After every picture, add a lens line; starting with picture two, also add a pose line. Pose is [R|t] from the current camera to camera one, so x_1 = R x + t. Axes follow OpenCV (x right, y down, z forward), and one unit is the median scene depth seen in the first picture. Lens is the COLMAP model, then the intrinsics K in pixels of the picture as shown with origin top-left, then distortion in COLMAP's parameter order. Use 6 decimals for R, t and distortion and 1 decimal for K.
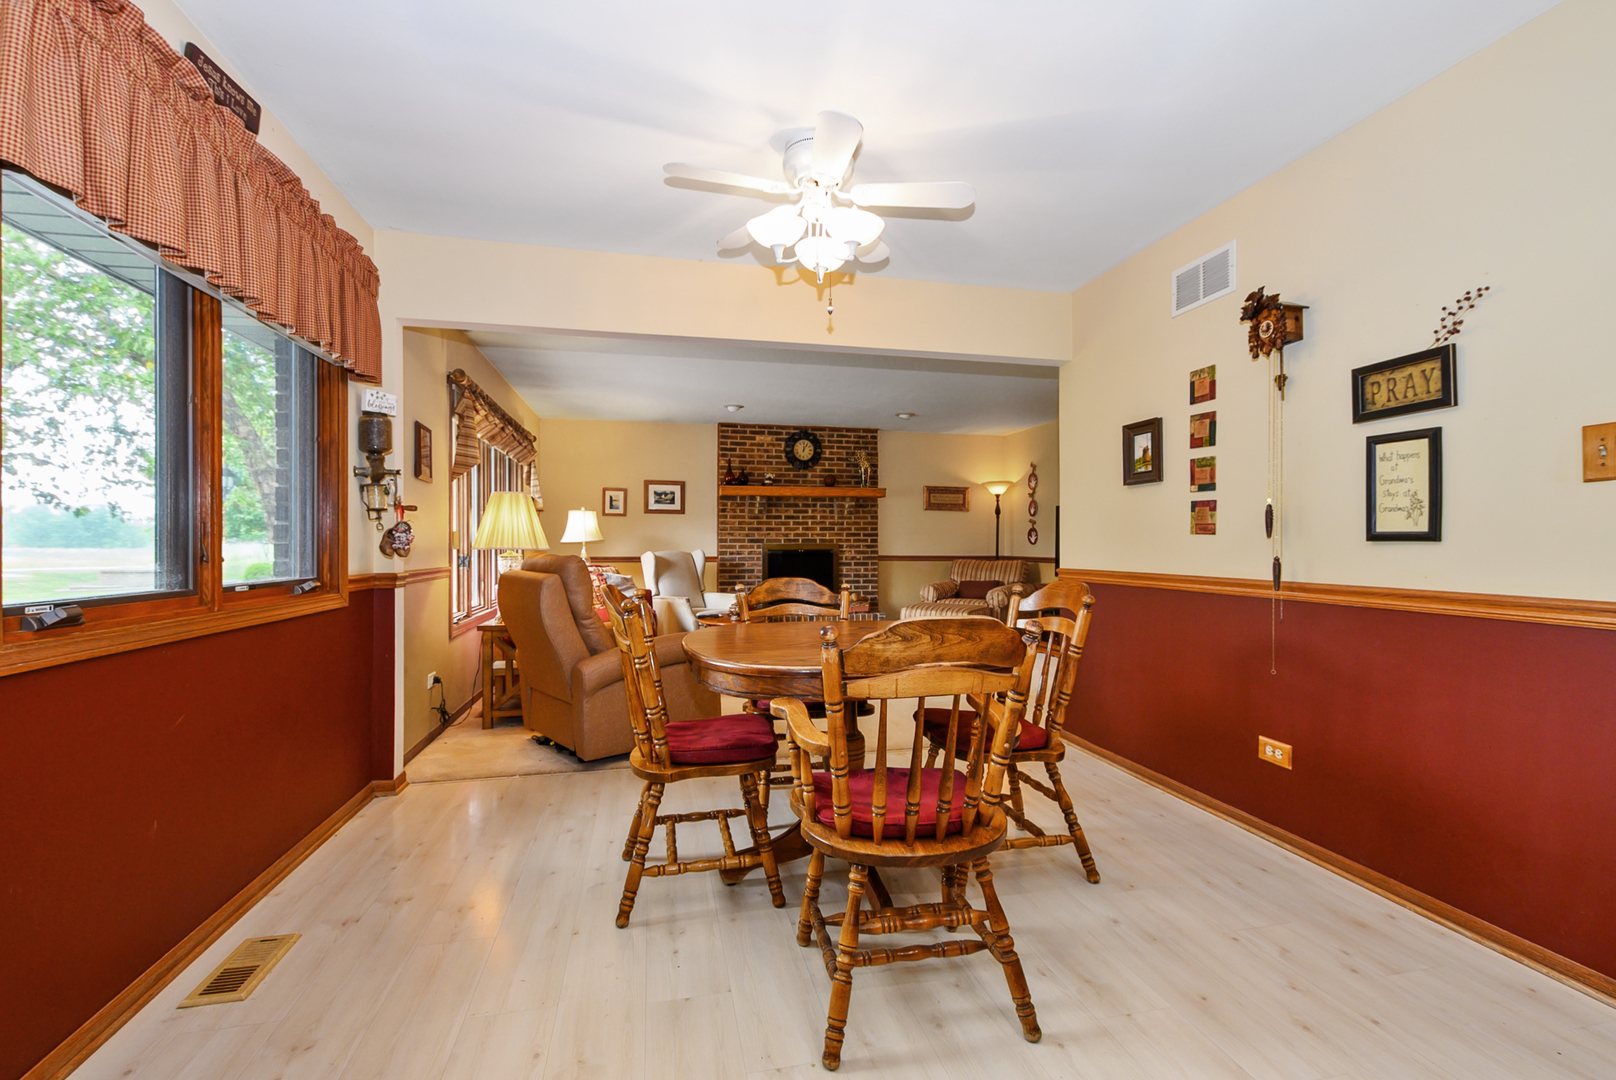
lens RADIAL K [[711.2, 0, 811.0], [0, 711.2, 540.8], [0, 0, 1]] dist [0.004340, -0.001668]
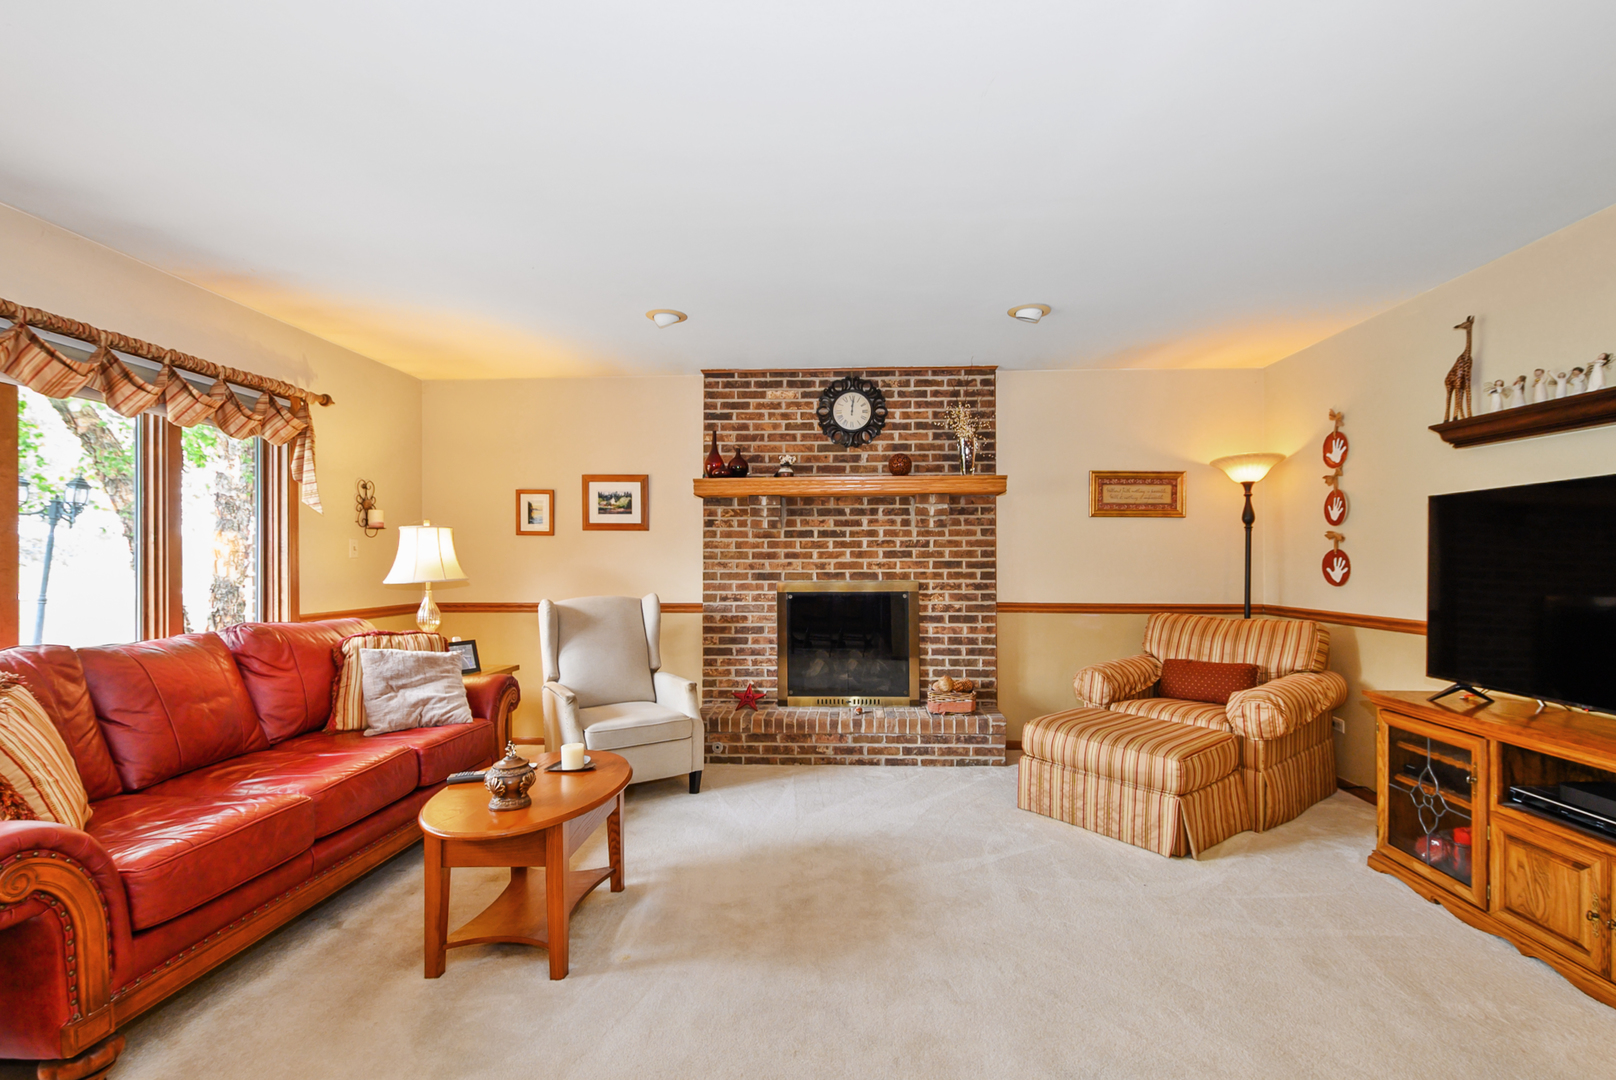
lens RADIAL K [[711.2, 0, 812.8], [0, 711.2, 556.2], [0, 0, 1]] dist [0.004340, -0.001668]
pose [[0.963647, -0.004402, -0.267142, 0.107729], [0.003903, 0.999990, -0.002399, -0.014281], [0.267150, 0.001270, 0.963654, 0.463539]]
